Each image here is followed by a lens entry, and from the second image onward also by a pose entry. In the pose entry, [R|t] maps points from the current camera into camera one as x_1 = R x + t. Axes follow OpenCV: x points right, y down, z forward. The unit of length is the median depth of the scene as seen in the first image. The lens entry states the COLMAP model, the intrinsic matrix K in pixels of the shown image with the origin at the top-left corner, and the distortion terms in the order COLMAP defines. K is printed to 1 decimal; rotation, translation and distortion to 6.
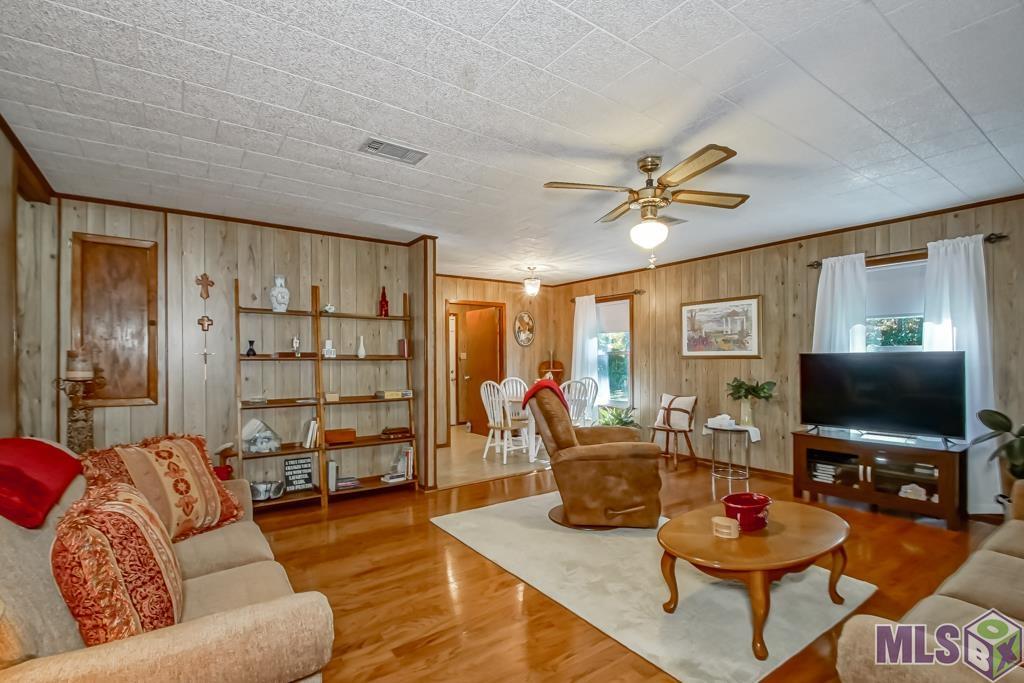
lens RADIAL K [[473.0, 0, 508.8], [0, 473.0, 354.8], [0, 0, 1]] dist [0.001414, 0.000081]
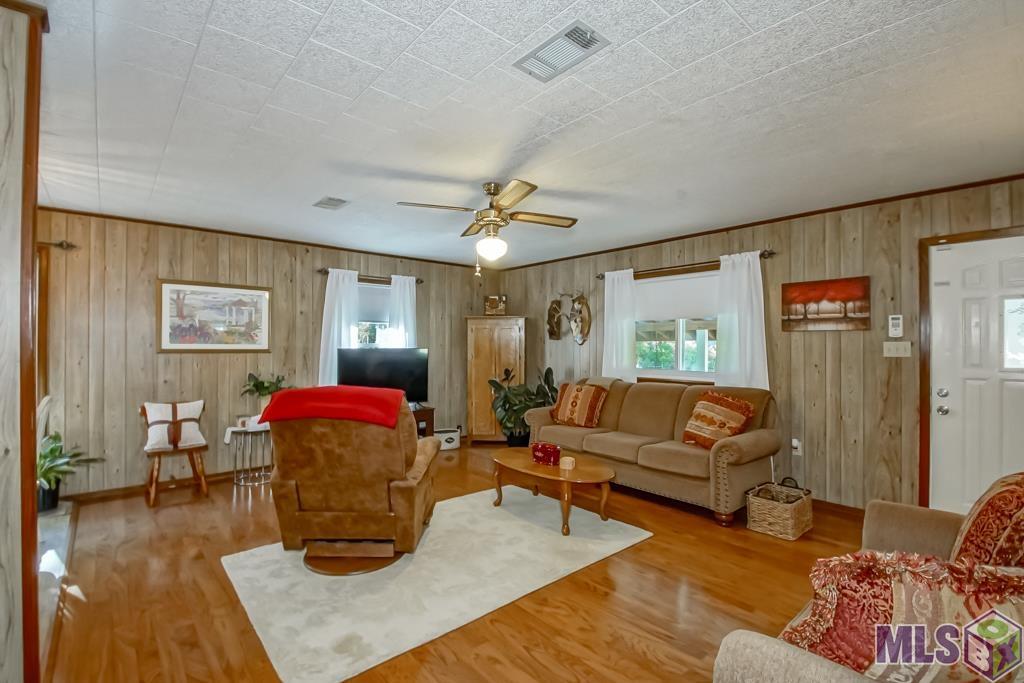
lens RADIAL K [[461.0, 0, 511.8], [0, 461.0, 346.0], [0, 0, 1]] dist [-0.018893, 0.000025]
pose [[-0.105958, 0.005396, 0.994356, -0.455870], [-0.010664, 0.999922, -0.006563, -0.004710], [-0.994313, -0.011299, -0.105892, 0.584456]]
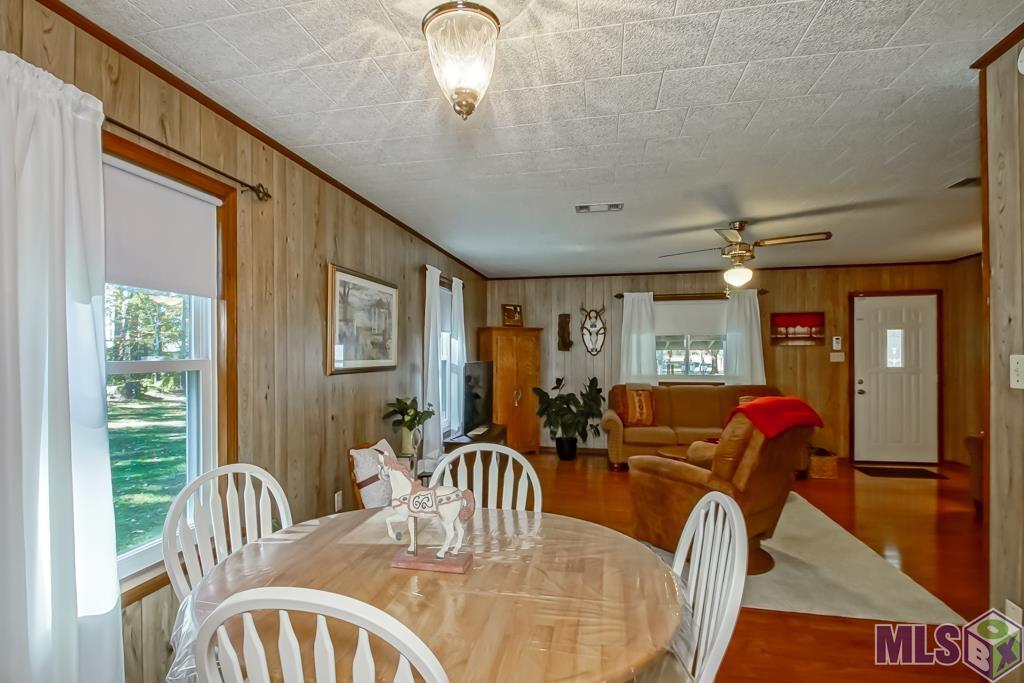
lens RADIAL K [[473.0, 0, 508.8], [0, 473.0, 354.8], [0, 0, 1]] dist [0.001414, 0.000081]
pose [[-0.684256, 0.005341, 0.729223, -0.136502], [0.001729, 0.999982, -0.005702, -0.011266], [-0.729240, -0.002641, -0.684253, 1.344383]]
